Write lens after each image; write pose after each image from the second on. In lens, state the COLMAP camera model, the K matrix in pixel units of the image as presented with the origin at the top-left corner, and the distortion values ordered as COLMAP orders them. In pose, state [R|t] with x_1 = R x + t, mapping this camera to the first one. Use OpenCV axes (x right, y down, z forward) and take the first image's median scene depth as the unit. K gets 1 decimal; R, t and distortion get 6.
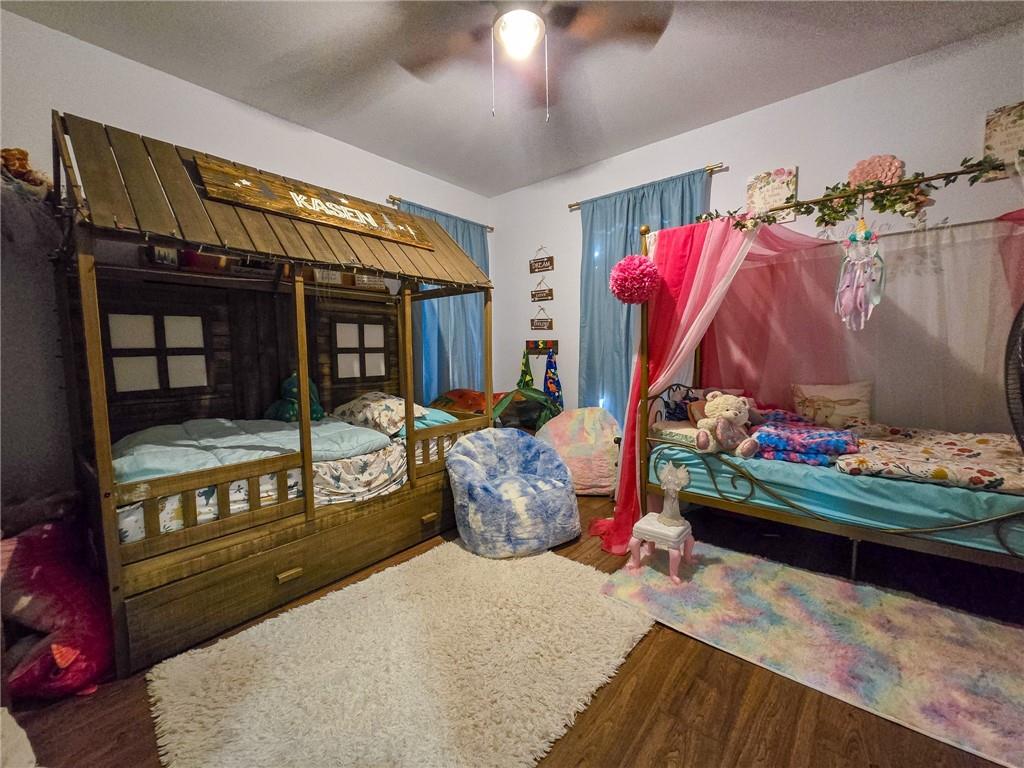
lens RADIAL K [[420.7, 0, 507.2], [0, 420.7, 384.6], [0, 0, 1]] dist [-0.009758, 0.004298]
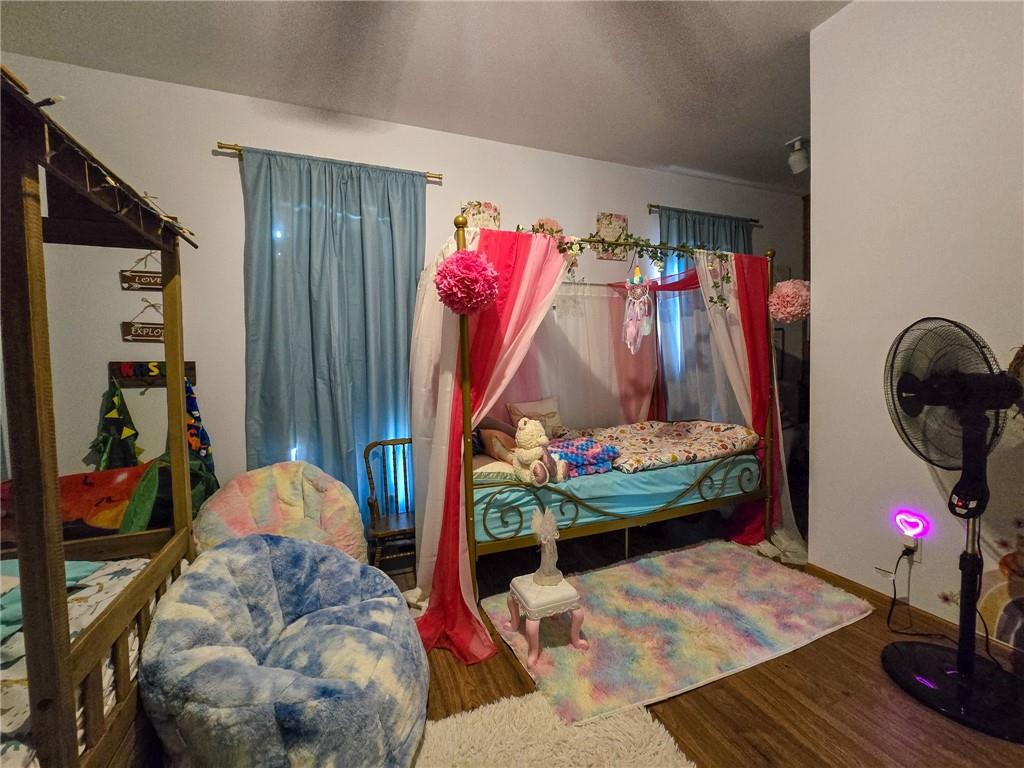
lens RADIAL K [[420.7, 0, 507.2], [0, 420.7, 384.6], [0, 0, 1]] dist [-0.009758, 0.004298]
pose [[0.465739, -0.037869, 0.884111, -0.333258], [0.088325, 0.996084, -0.003864, -0.055429], [-0.880503, 0.079889, 0.467260, 0.583143]]
